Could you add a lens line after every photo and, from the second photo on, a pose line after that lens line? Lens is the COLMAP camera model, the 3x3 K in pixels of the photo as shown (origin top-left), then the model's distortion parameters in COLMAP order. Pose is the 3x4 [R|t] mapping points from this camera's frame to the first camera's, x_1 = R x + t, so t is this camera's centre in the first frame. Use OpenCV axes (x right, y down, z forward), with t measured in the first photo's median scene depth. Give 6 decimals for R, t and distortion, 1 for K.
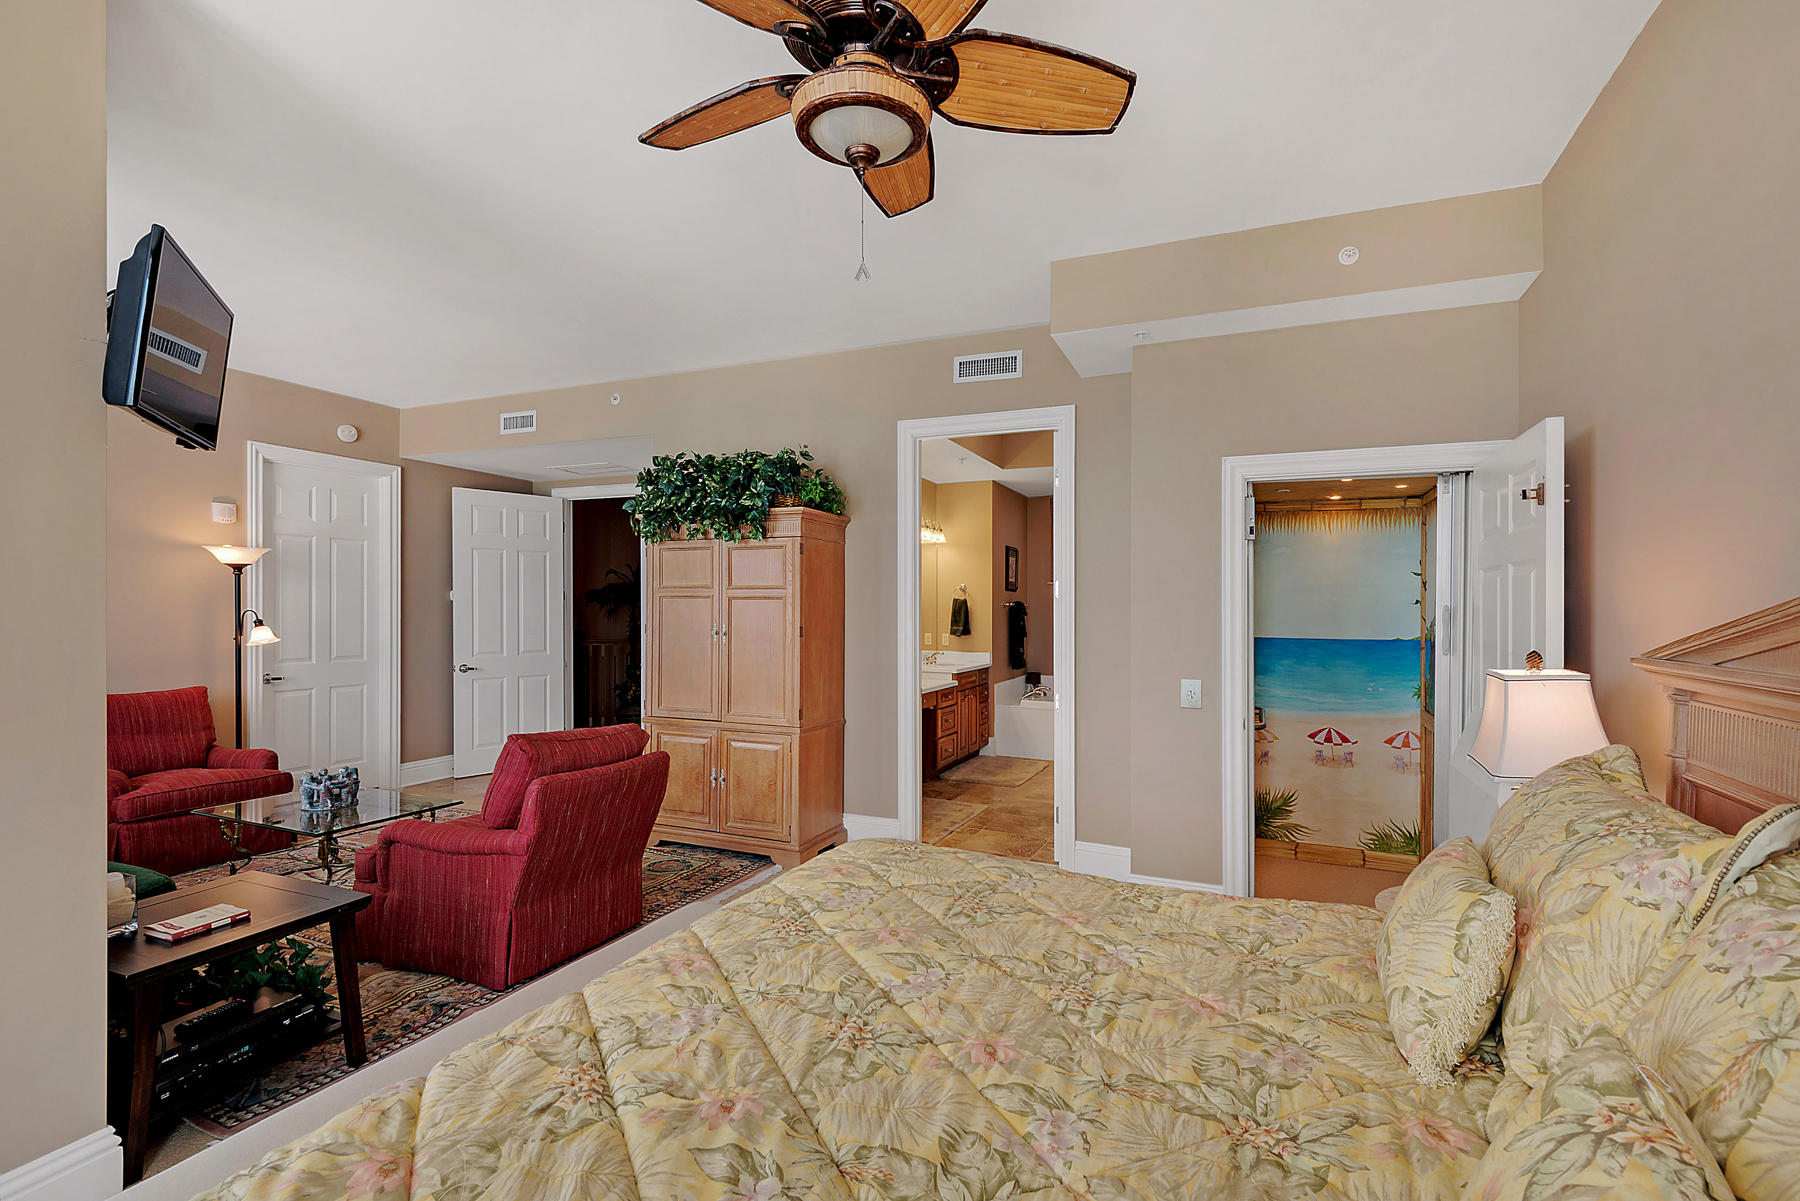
lens RADIAL K [[810.6, 0, 900.0], [0, 810.6, 600.5], [0, 0, 1]] dist [0.018053, -0.000274]
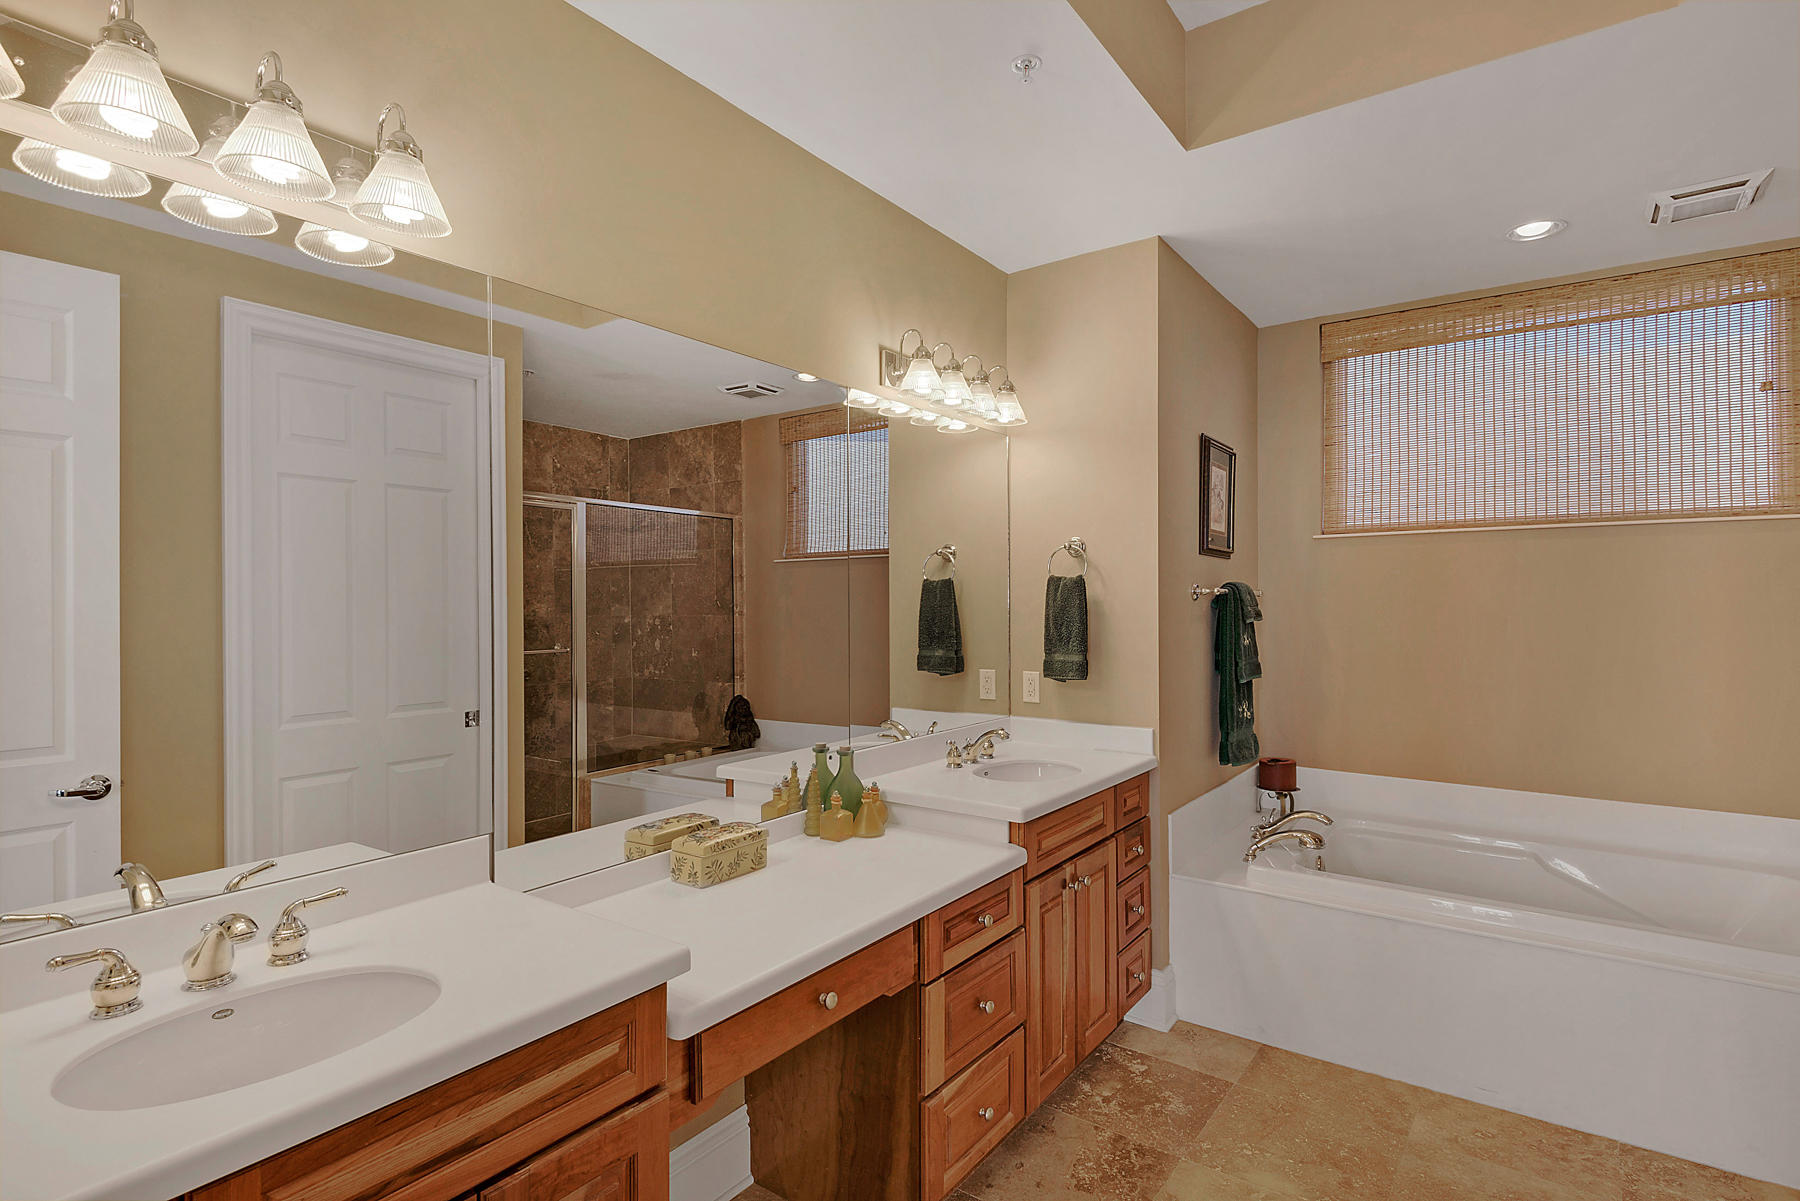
lens RADIAL K [[920.5, 0, 892.1], [0, 920.5, 597.3], [0, 0, 1]] dist [-0.002730, -0.002801]
pose [[0.978311, -0.009520, -0.206922, 0.077053], [0.010107, 0.999947, 0.001778, 0.005283], [0.206894, -0.003831, 0.978356, 0.542687]]
